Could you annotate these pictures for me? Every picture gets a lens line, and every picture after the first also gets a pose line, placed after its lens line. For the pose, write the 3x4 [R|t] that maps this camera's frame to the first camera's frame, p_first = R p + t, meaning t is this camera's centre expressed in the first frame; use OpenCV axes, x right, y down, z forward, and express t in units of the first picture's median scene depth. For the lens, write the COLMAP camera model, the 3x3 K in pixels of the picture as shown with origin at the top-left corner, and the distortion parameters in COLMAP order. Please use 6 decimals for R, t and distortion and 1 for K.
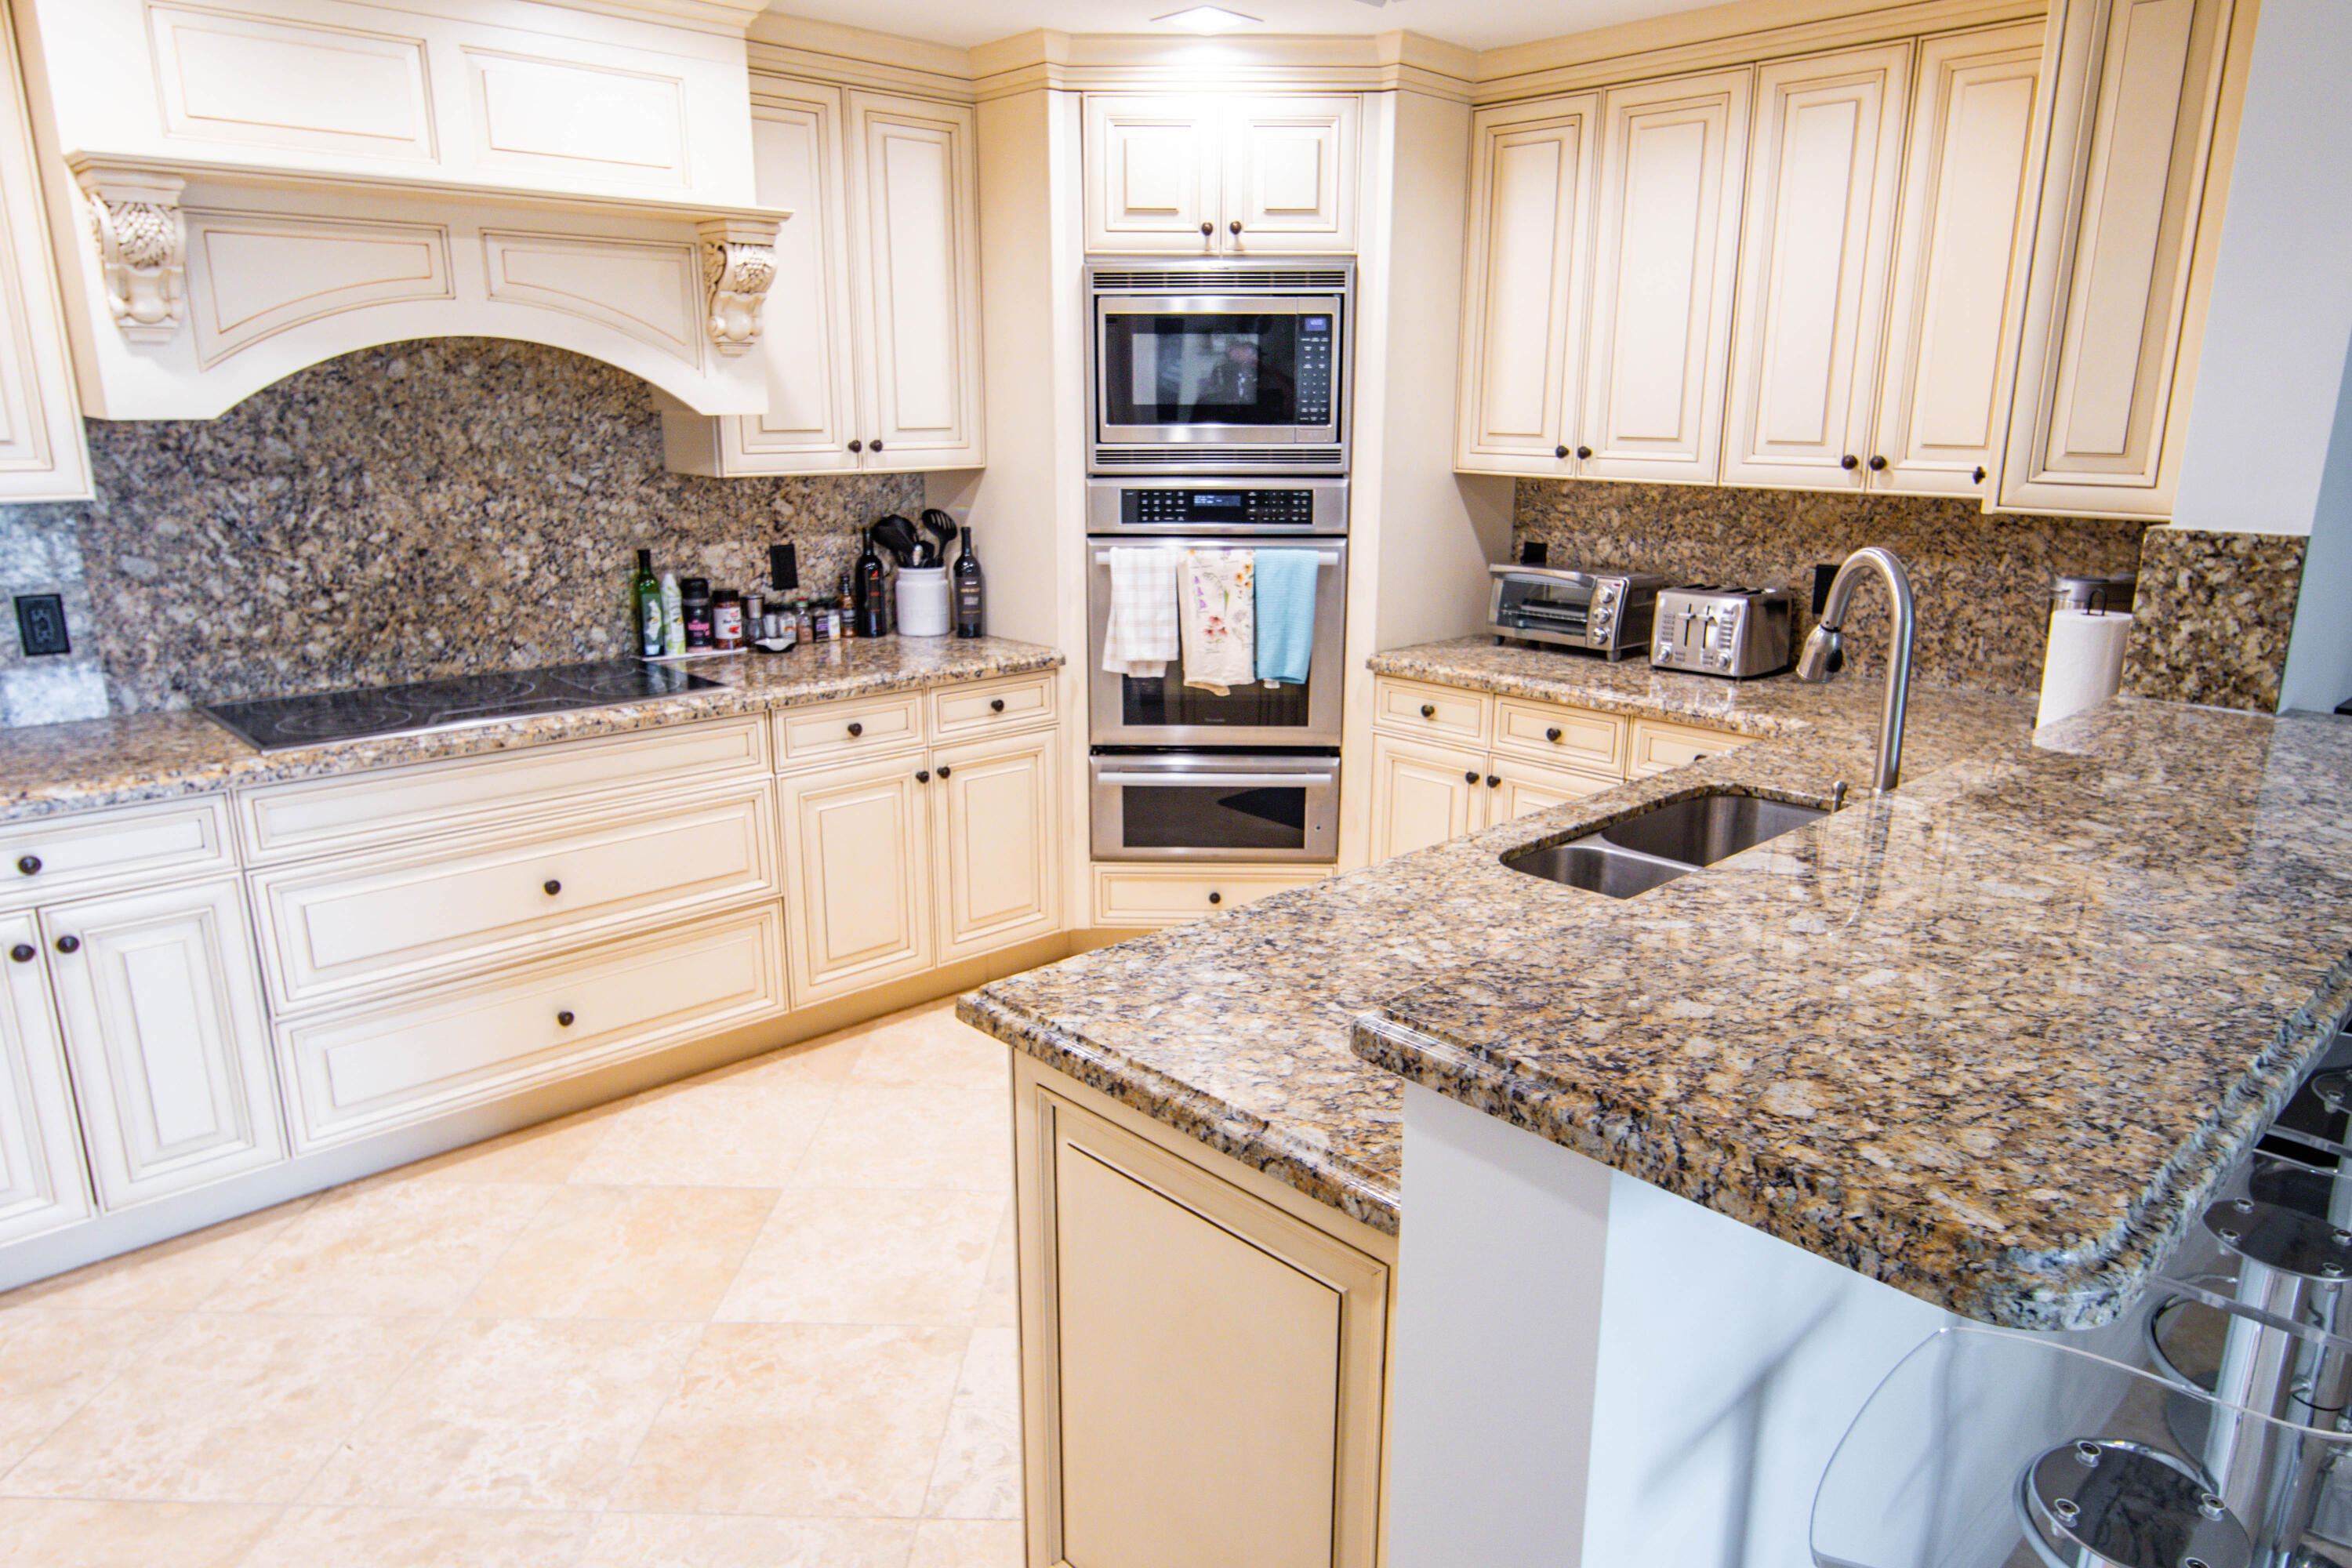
lens RADIAL K [[1496.1, 0, 1191.0], [0, 1496.1, 792.9], [0, 0, 1]] dist [-0.007938, 0.005546]
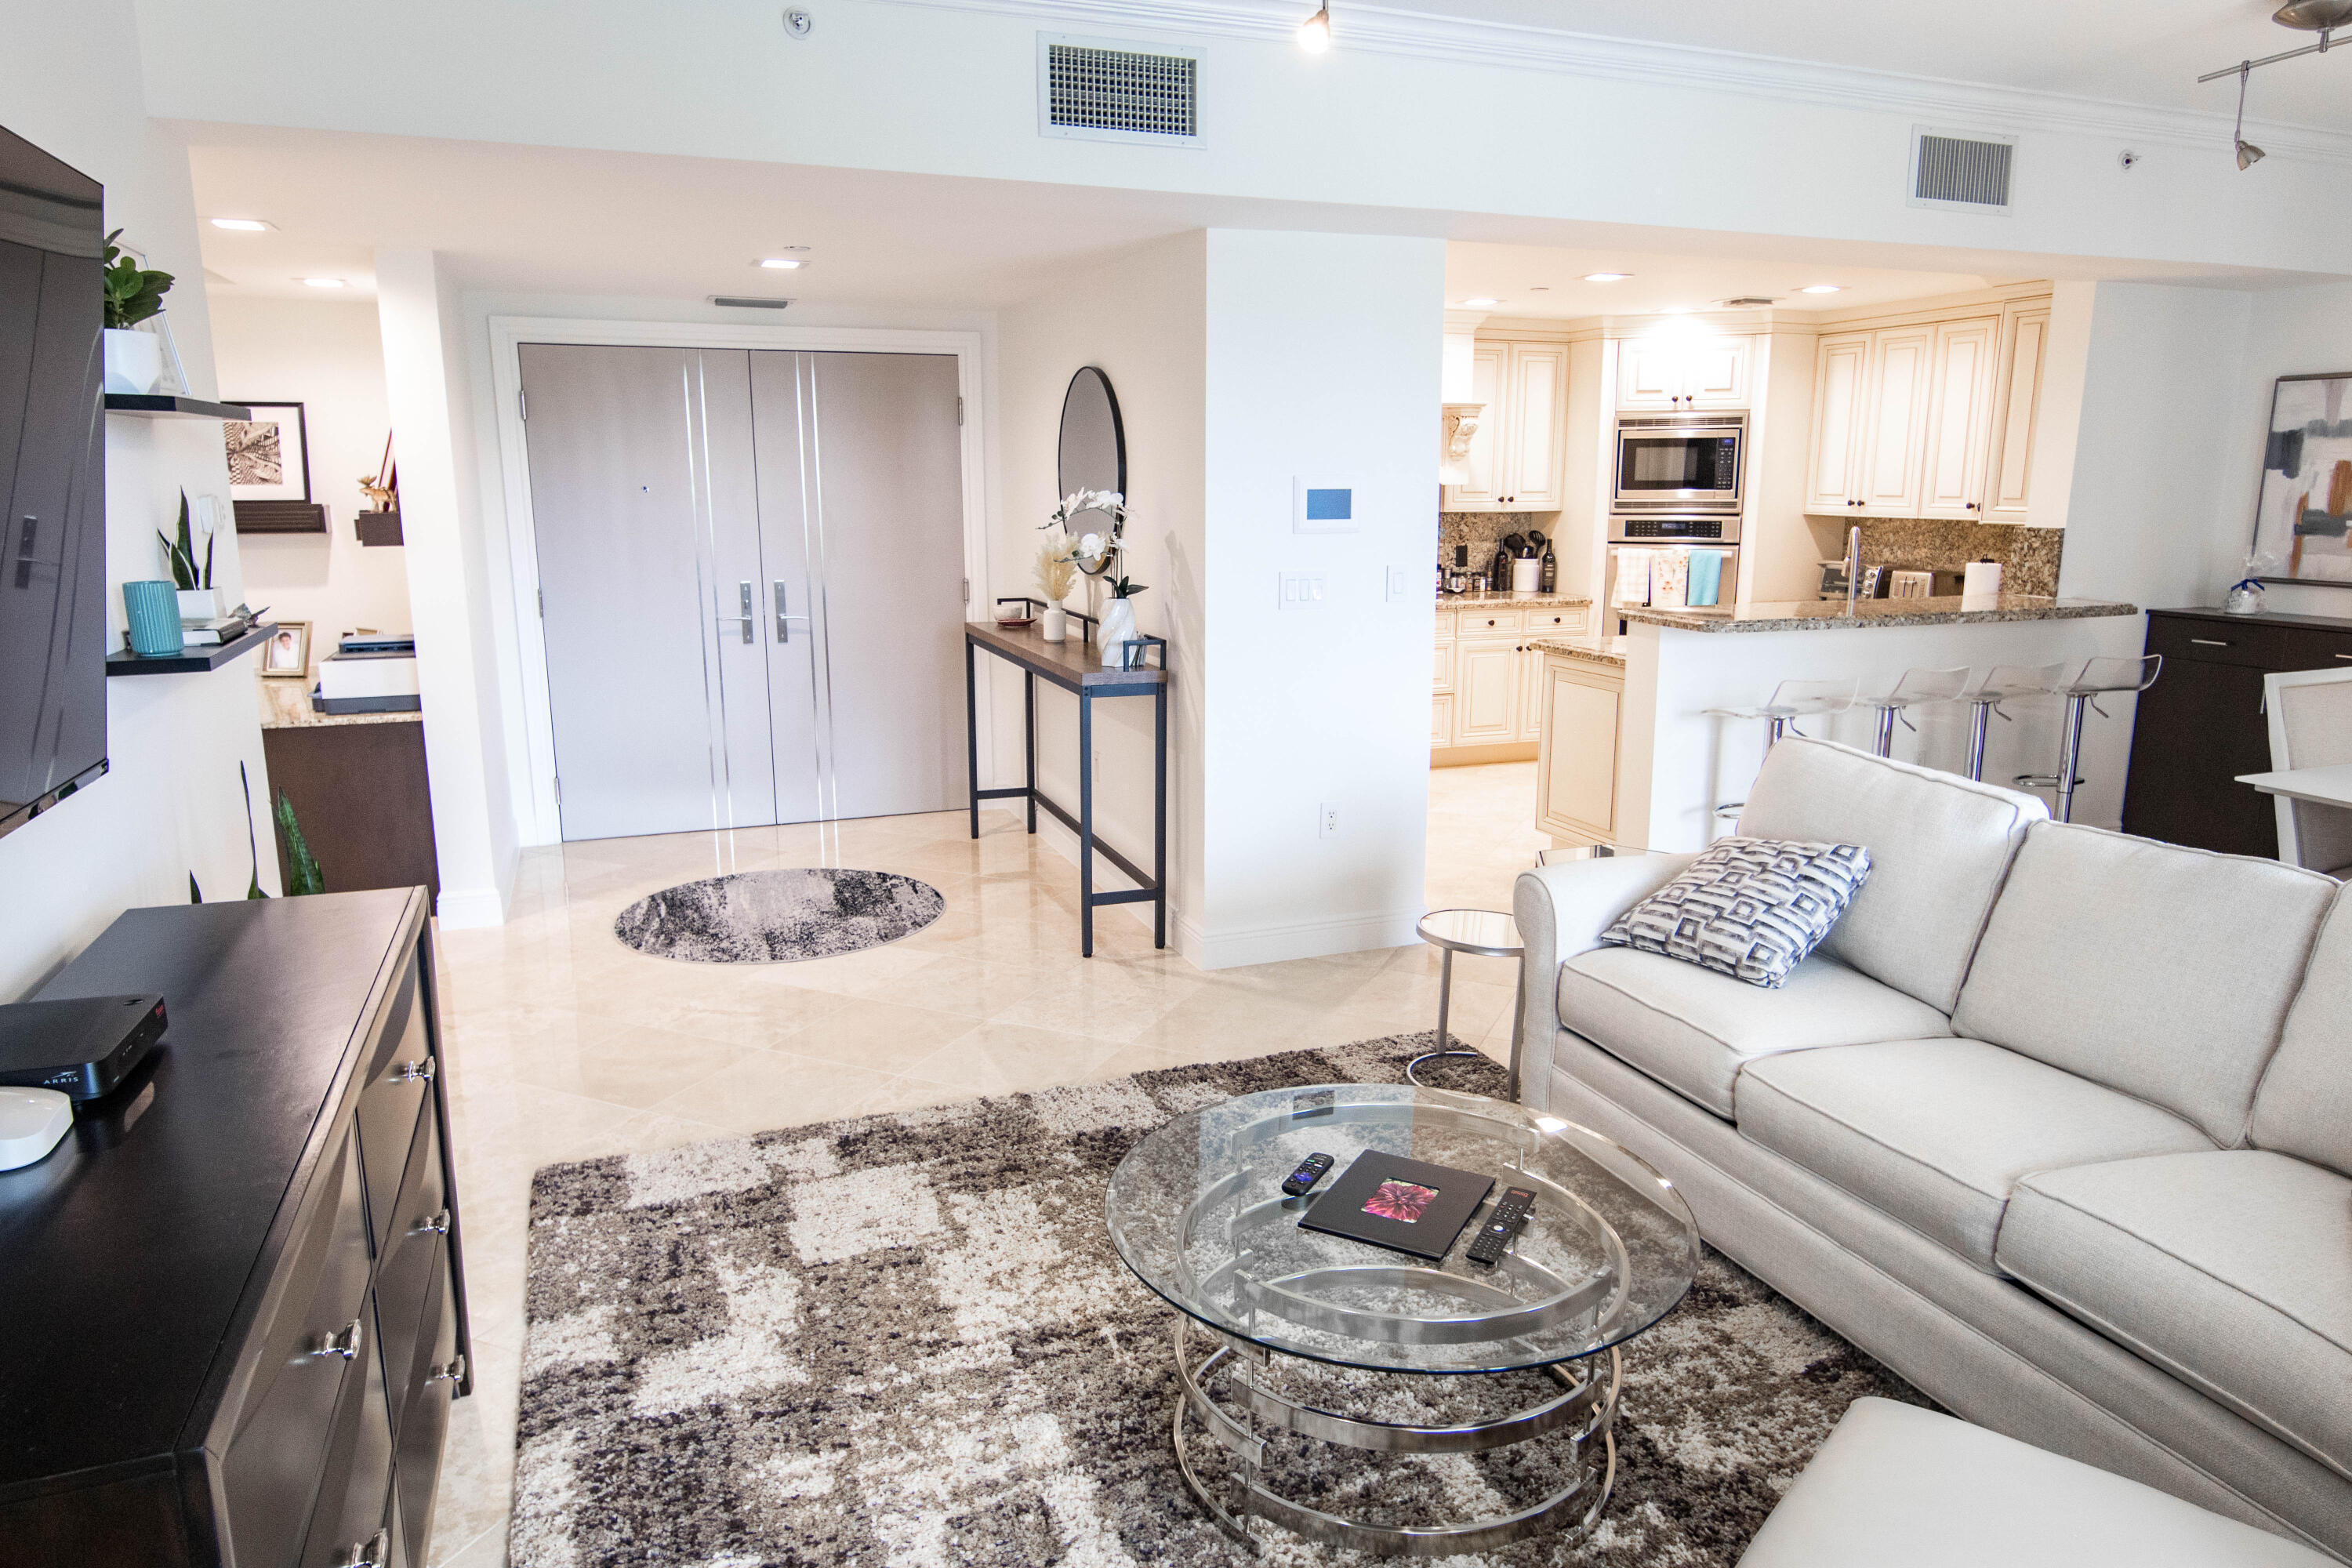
lens RADIAL K [[1496.1, 0, 1190.0], [0, 1496.1, 792.5], [0, 0, 1]] dist [-0.007938, 0.005546]
pose [[0.923818, 0.075570, -0.375298, 0.222500], [-0.094058, 0.995079, -0.031160, 0.327121], [0.371096, 0.064087, 0.926380, -1.248829]]
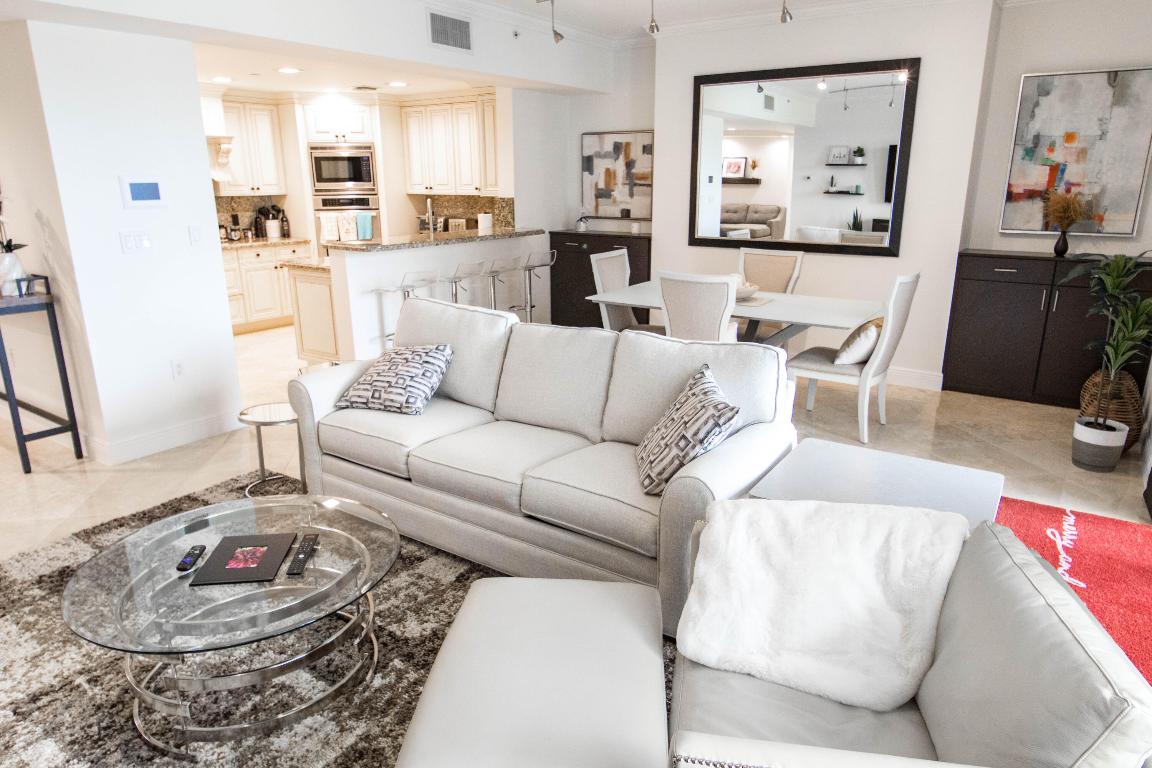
lens RADIAL K [[732.8, 0, 584.0], [0, 732.8, 388.7], [0, 0, 1]] dist [-0.007938, 0.005546]
pose [[0.976889, -0.066417, 0.203165, 0.237193], [0.061312, 0.997627, 0.031329, 0.333065], [-0.204764, -0.018149, 0.978643, -1.253406]]
